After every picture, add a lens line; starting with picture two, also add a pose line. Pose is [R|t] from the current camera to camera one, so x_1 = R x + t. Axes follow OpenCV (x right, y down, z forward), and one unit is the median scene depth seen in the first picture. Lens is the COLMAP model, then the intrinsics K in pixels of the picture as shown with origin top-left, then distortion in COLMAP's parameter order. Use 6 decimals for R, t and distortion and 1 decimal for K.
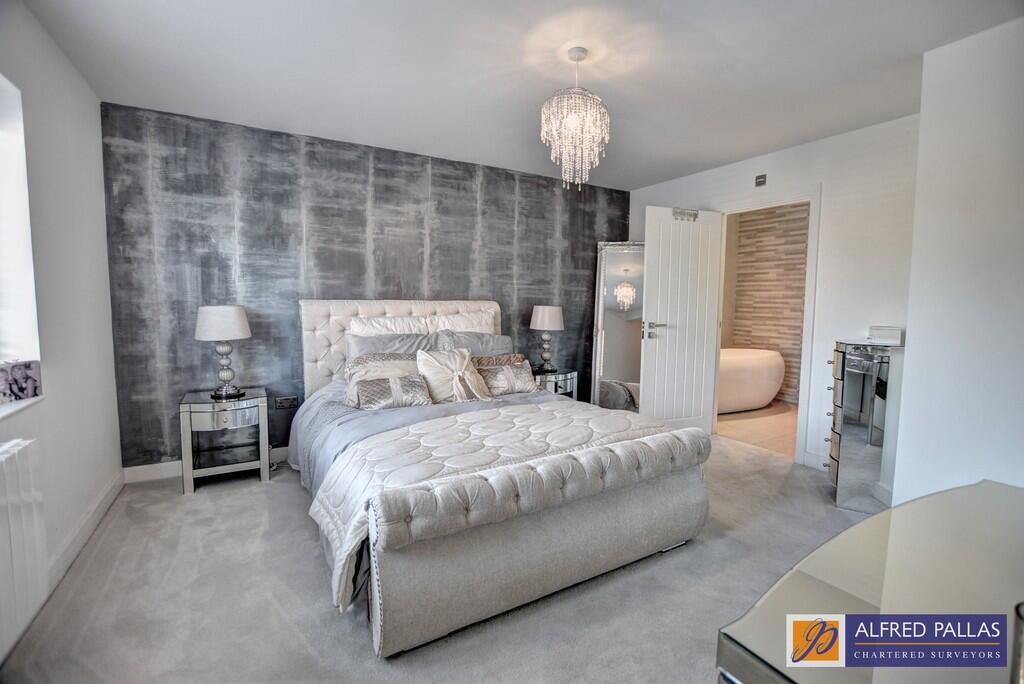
lens RADIAL K [[455.3, 0, 516.2], [0, 455.3, 340.7], [0, 0, 1]] dist [-0.020692, 0.002049]
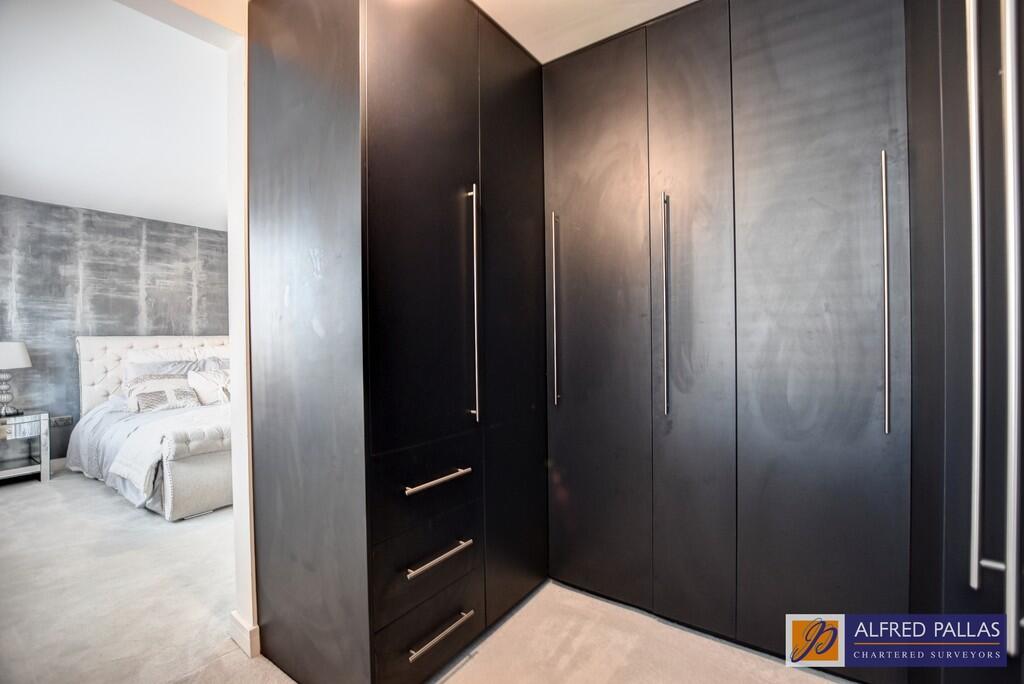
lens RADIAL K [[455.3, 0, 505.4], [0, 455.3, 341.9], [0, 0, 1]] dist [-0.020692, 0.002049]
pose [[0.915210, -0.023616, 0.402285, 0.105126], [0.054733, 0.996315, -0.066032, 0.068266], [-0.399244, 0.082452, 0.913130, -0.581490]]
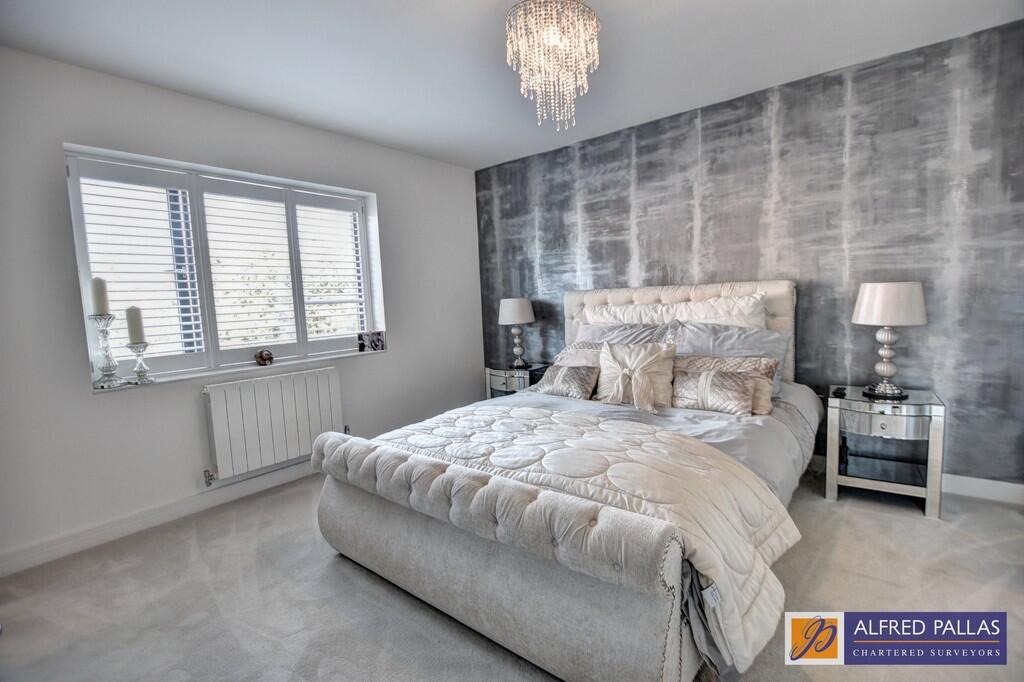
lens RADIAL K [[453.2, 0, 509.1], [0, 453.2, 341.4], [0, 0, 1]] dist [-0.024943, 0.003533]
pose [[0.362830, 0.063663, -0.929678, 0.512351], [-0.034521, 0.997897, 0.054862, -0.020920], [0.931216, 0.012188, 0.364265, 0.430817]]
